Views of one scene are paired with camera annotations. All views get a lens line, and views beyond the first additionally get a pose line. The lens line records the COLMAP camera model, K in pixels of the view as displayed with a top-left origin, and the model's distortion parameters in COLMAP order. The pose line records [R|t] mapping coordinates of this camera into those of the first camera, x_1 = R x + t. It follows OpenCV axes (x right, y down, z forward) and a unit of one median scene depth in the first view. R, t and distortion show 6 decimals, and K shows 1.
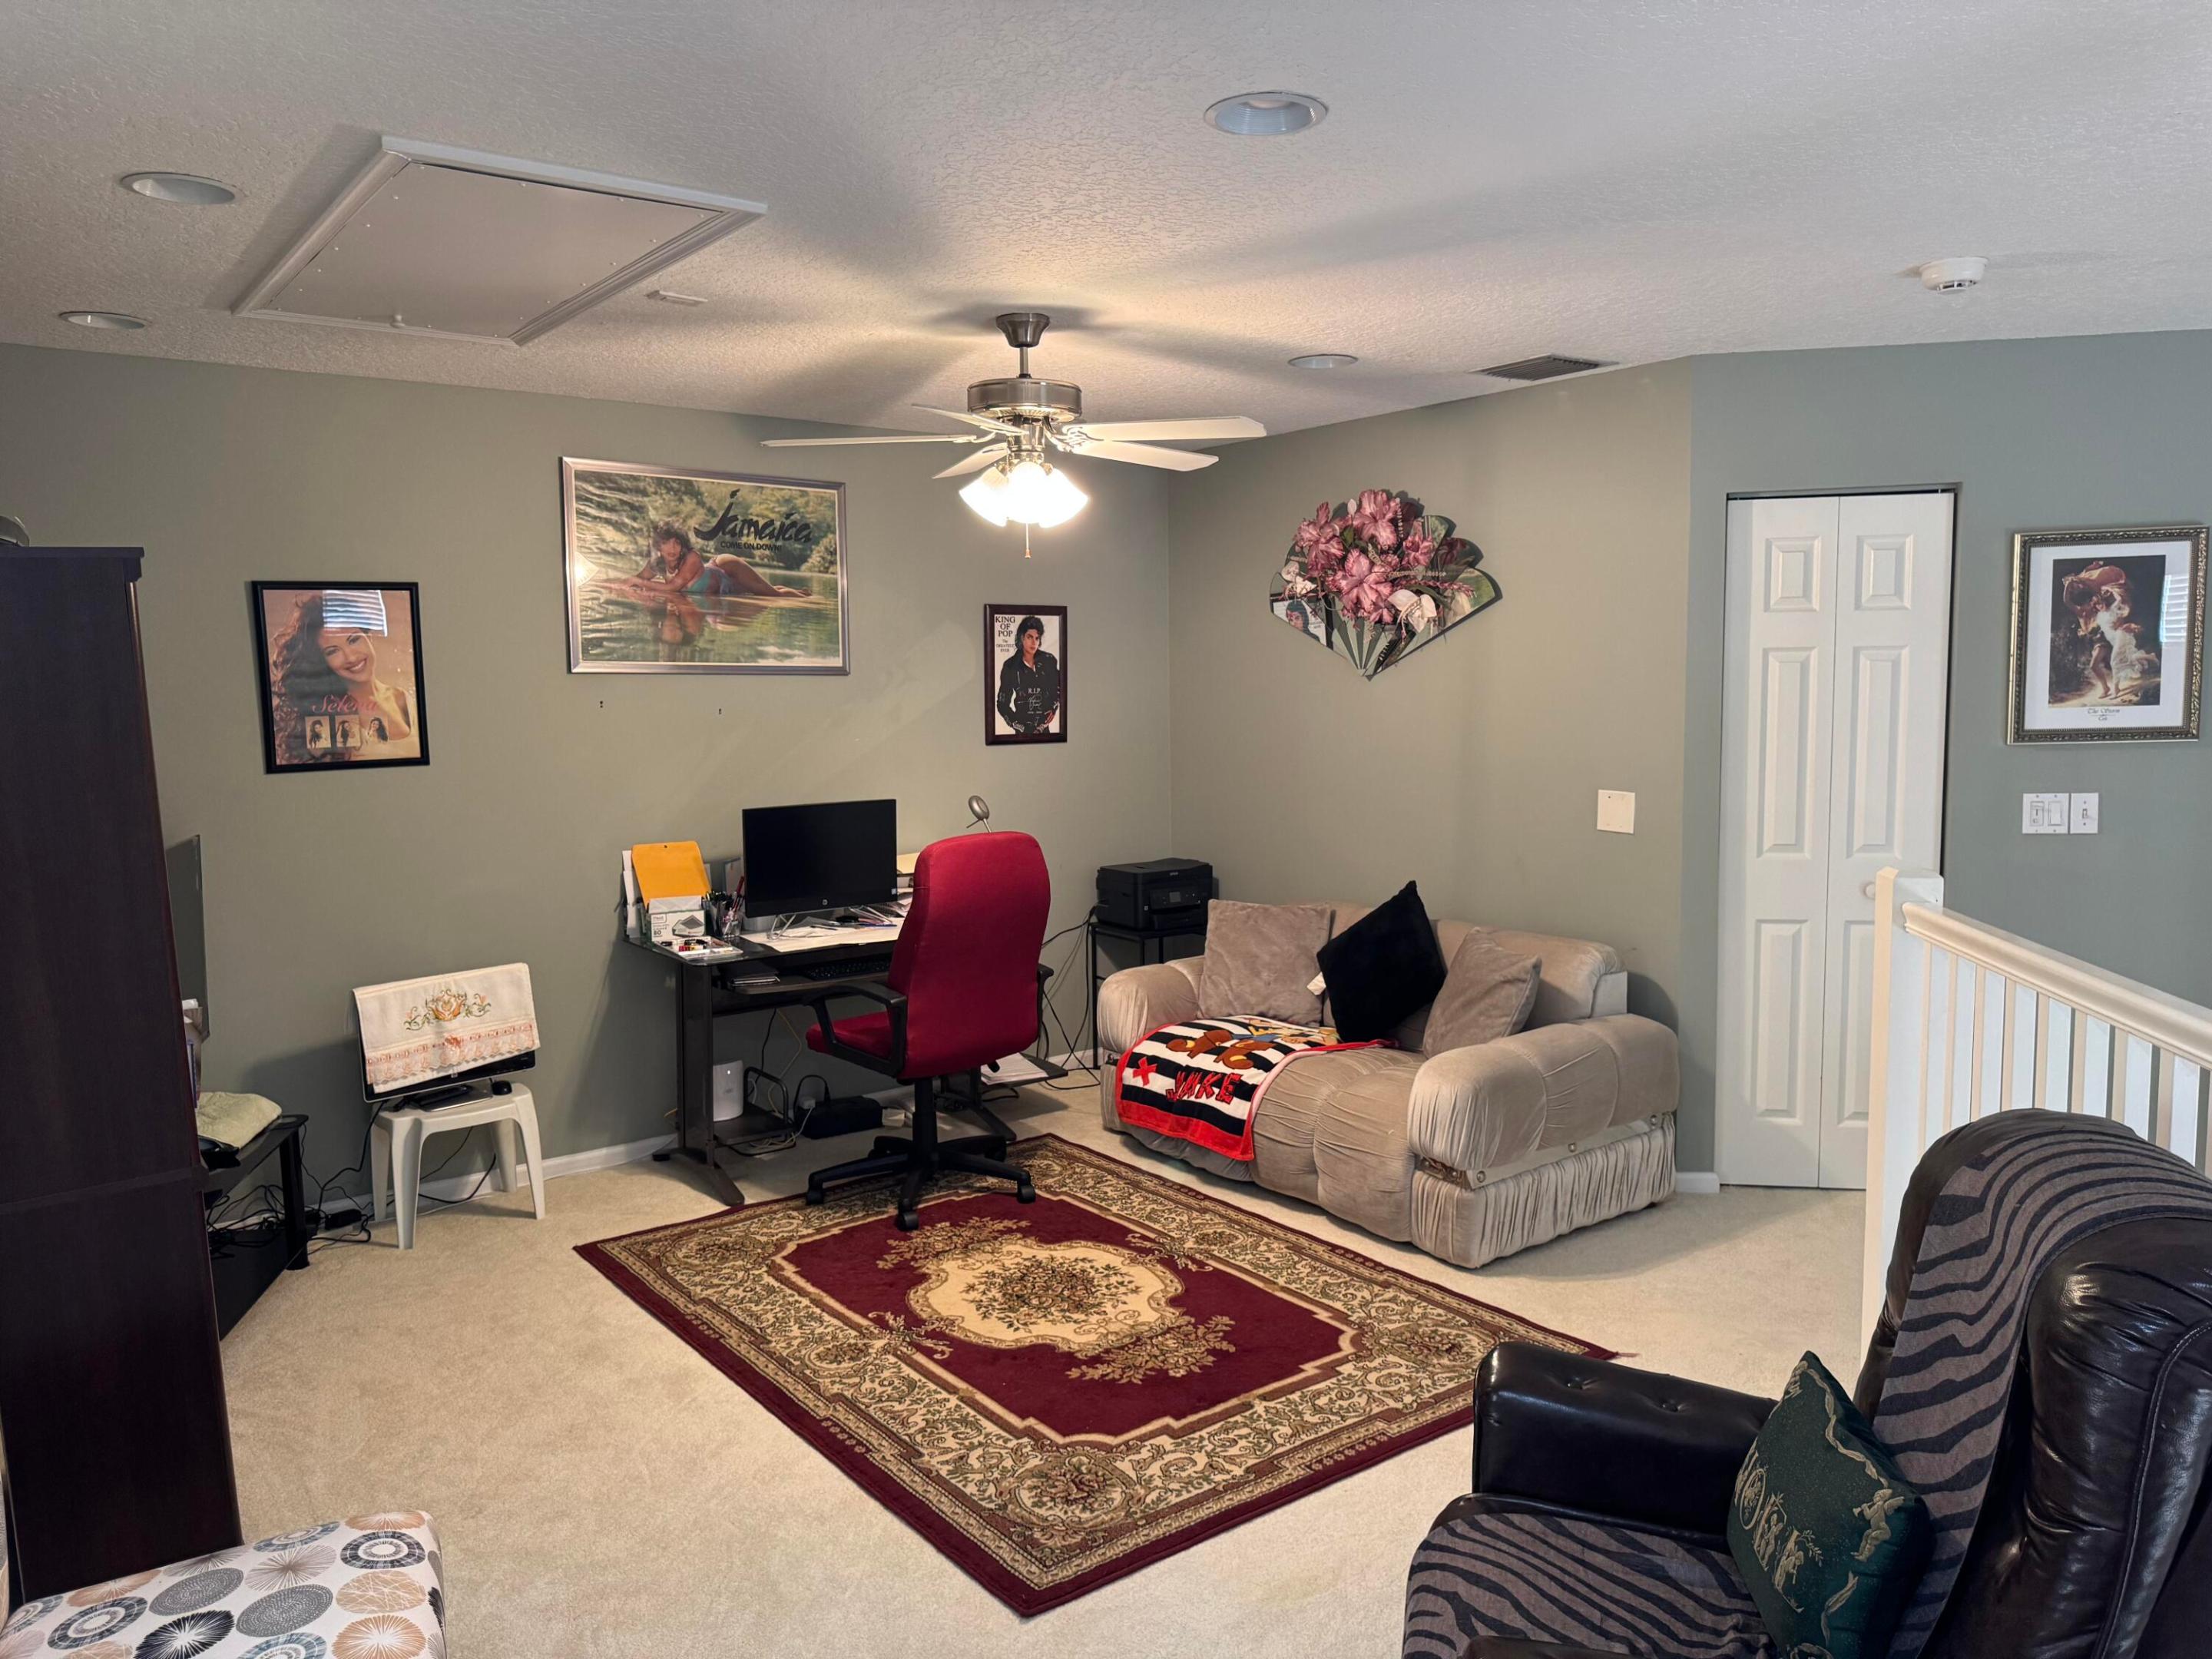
lens RADIAL K [[1582.9, 0, 1087.3], [0, 1582.9, 821.1], [0, 0, 1]] dist [0.001361, -0.021206]
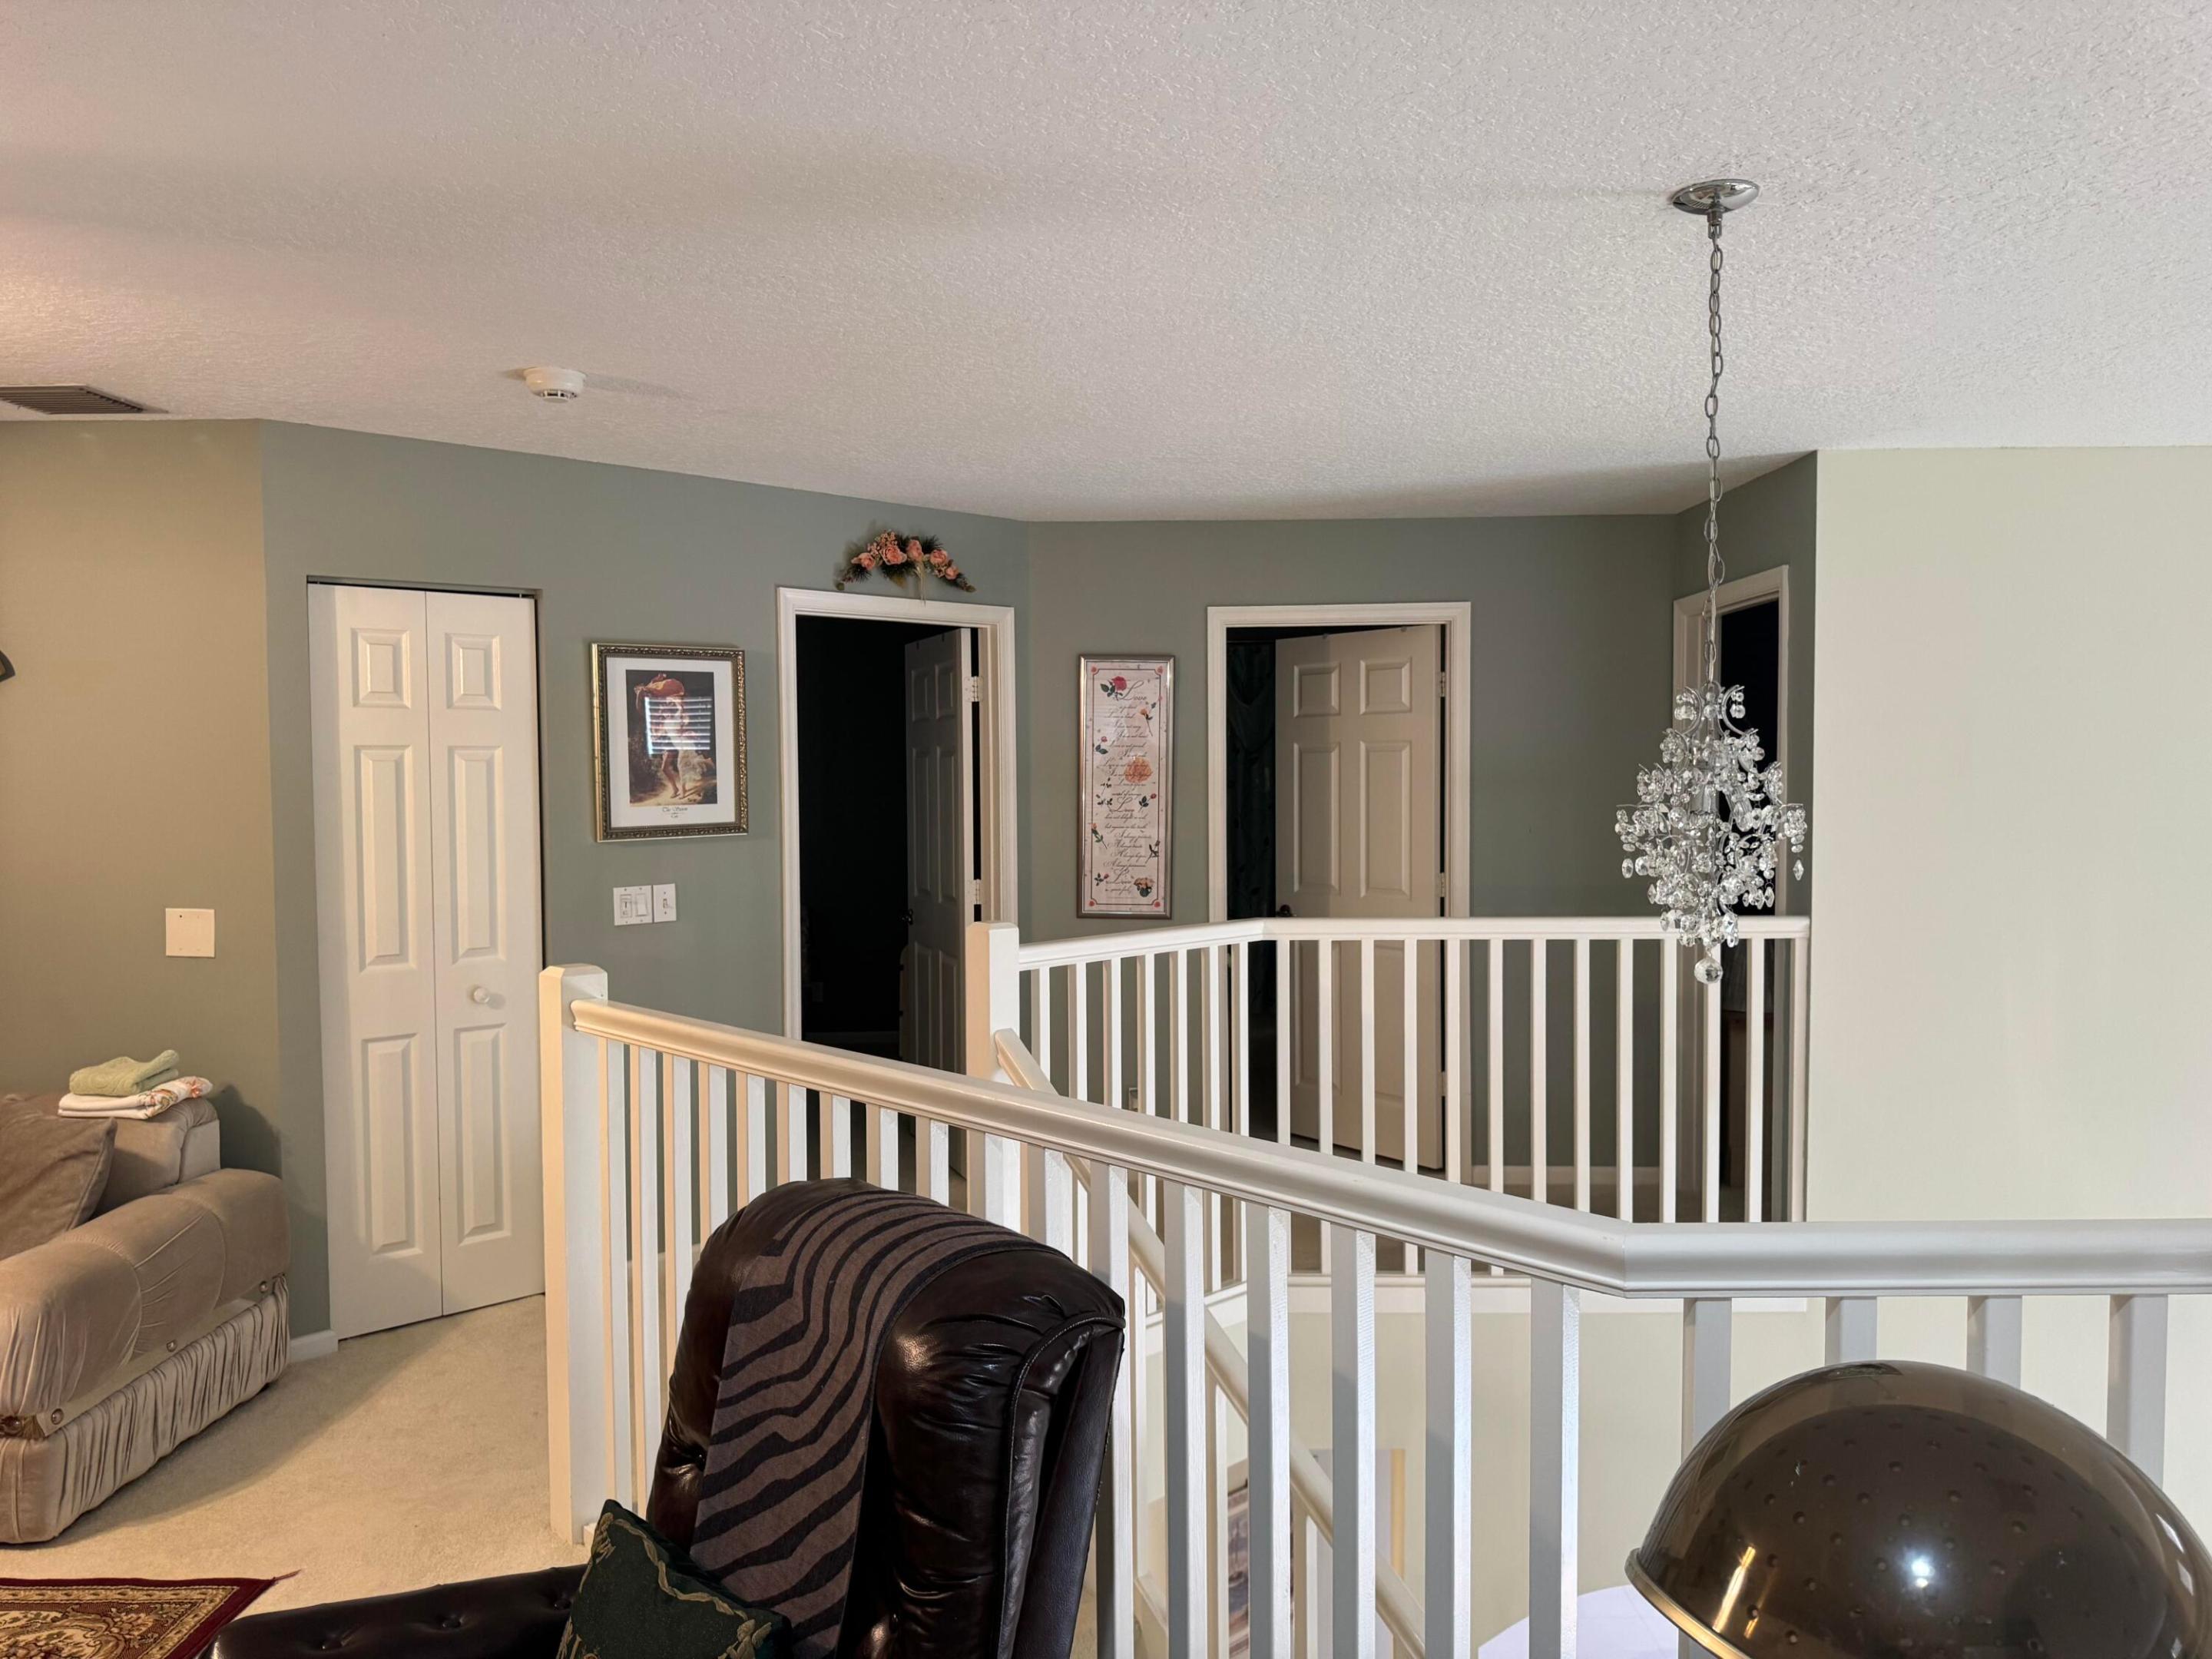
lens RADIAL K [[1539.0, 0, 1107.3], [0, 1539.0, 827.3], [0, 0, 1]] dist [-0.008203, -0.017694]
pose [[0.580822, -0.014422, 0.813903, -0.052014], [0.070954, 0.996935, -0.032970, -0.000616], [-0.810932, 0.076899, 0.580065, 0.133883]]
